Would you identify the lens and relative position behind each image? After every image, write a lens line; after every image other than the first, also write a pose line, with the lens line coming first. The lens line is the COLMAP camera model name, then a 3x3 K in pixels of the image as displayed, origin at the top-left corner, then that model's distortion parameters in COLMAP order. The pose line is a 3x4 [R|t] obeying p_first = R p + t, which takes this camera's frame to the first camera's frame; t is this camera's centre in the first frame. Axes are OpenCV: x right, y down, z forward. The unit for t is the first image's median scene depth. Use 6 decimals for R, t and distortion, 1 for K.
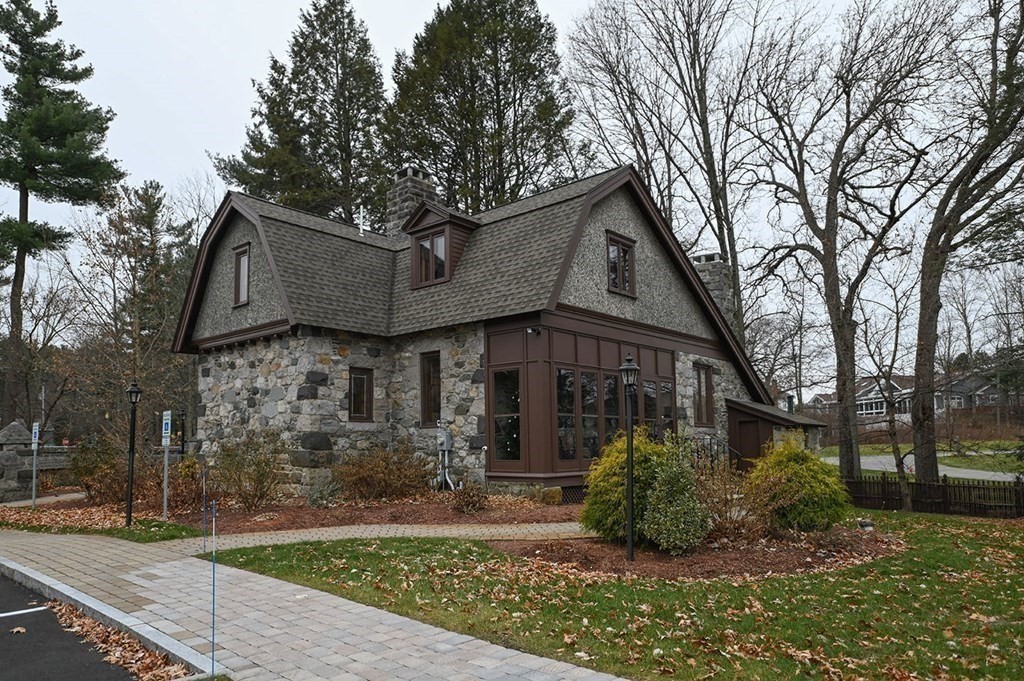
lens RADIAL K [[693.4, 0, 496.3], [0, 693.4, 387.3], [0, 0, 1]] dist [0.009282, 0.002801]
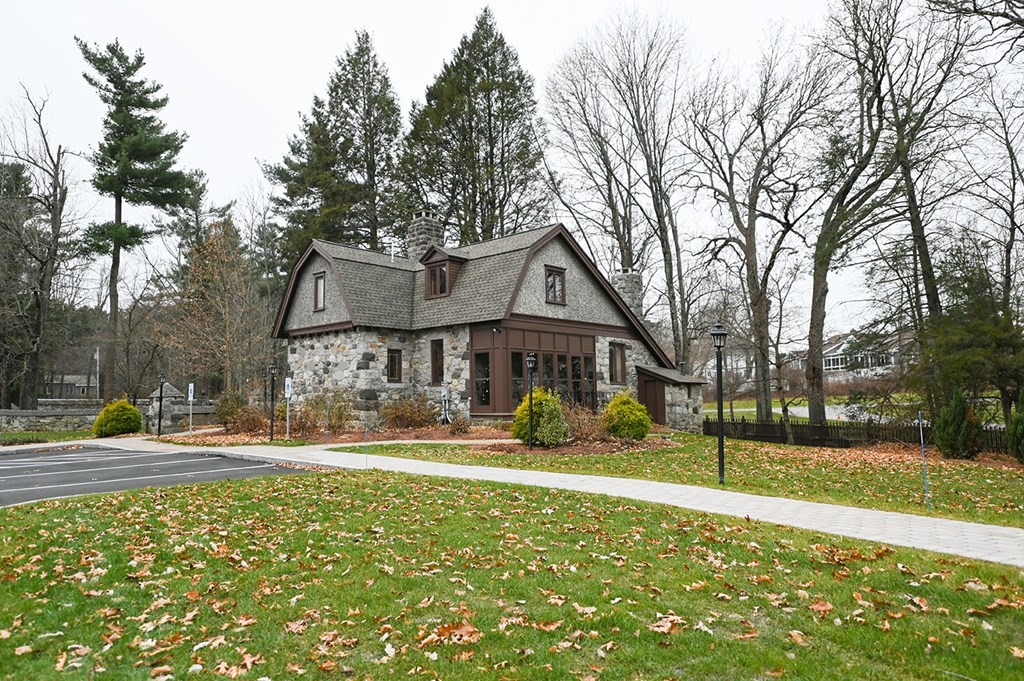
lens RADIAL K [[693.4, 0, 515.4], [0, 693.4, 341.3], [0, 0, 1]] dist [0.009282, 0.002801]
pose [[0.999912, -0.001506, 0.013217, 0.056921], [0.001491, 0.999998, 0.001142, -0.041481], [-0.013219, -0.001122, 0.999912, -0.534512]]
